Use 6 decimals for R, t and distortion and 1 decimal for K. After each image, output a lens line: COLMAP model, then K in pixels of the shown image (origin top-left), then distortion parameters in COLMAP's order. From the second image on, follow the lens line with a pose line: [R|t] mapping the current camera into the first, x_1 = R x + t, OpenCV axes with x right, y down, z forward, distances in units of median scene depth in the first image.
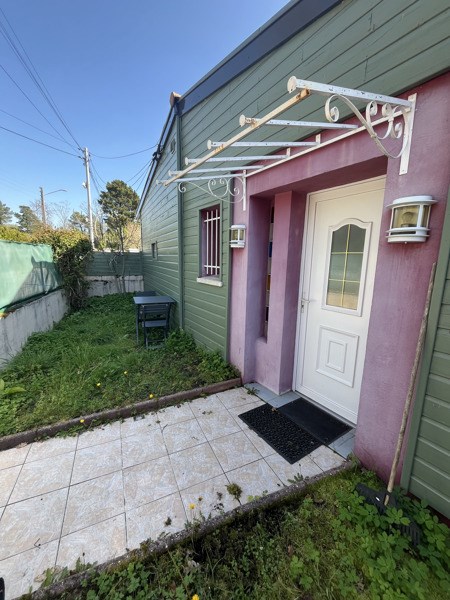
lens RADIAL K [[242.0, 0, 224.1], [0, 242.0, 299.0], [0, 0, 1]] dist [-0.001916, 0.000045]
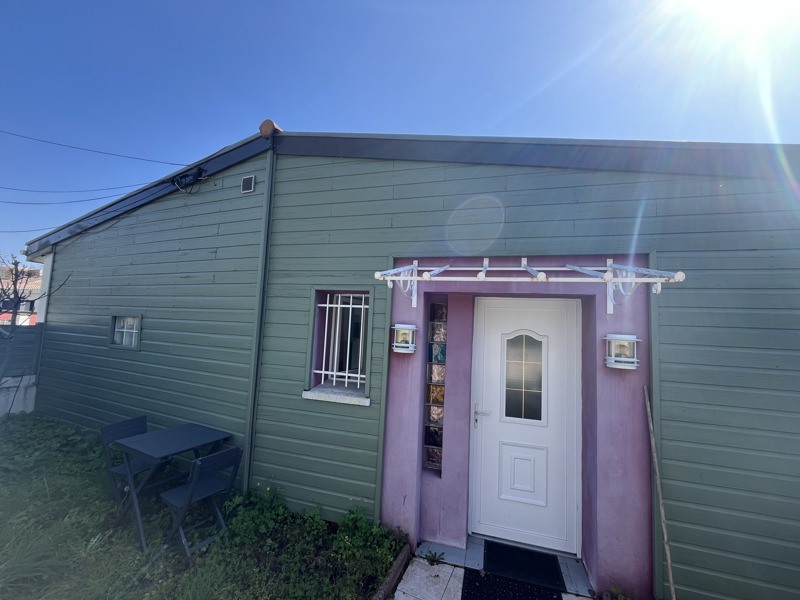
lens RADIAL K [[322.7, 0, 400.1], [0, 322.7, 300.4], [0, 0, 1]] dist [-0.001916, 0.000045]
pose [[0.762270, 0.068295, 0.643646, -0.605533], [0.079056, 0.977149, -0.197307, -0.170700], [-0.642413, 0.201285, 0.739453, 0.221946]]
